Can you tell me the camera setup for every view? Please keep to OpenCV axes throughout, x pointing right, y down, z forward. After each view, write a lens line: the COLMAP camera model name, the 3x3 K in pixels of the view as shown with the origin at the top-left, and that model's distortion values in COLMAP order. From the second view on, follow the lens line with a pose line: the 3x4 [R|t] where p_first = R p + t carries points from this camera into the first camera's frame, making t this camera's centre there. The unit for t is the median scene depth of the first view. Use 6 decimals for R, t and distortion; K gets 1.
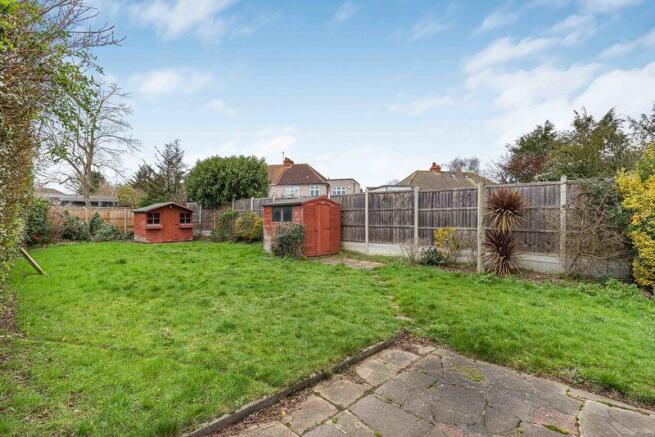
lens RADIAL K [[340.5, 0, 327.5], [0, 340.5, 218.5], [0, 0, 1]] dist [-0.000013, -0.000048]
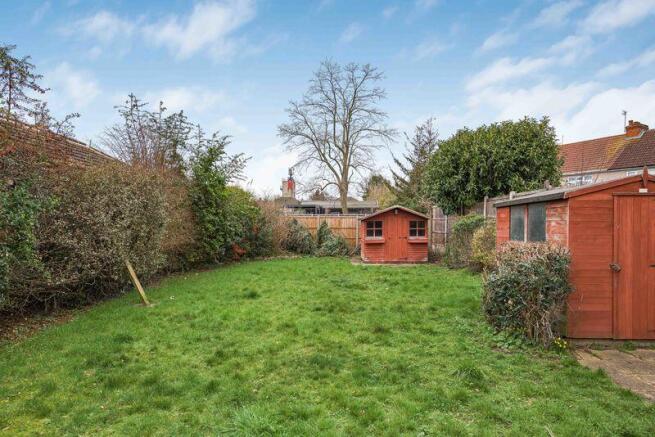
lens RADIAL K [[404.1, 0, 327.3], [0, 404.1, 235.4], [0, 0, 1]] dist [-0.000739, -0.000310]
pose [[0.685868, 0.020922, -0.727425, 0.045803], [-0.003611, 0.999672, 0.025347, -0.007250], [0.727717, -0.014758, 0.685718, 0.330679]]
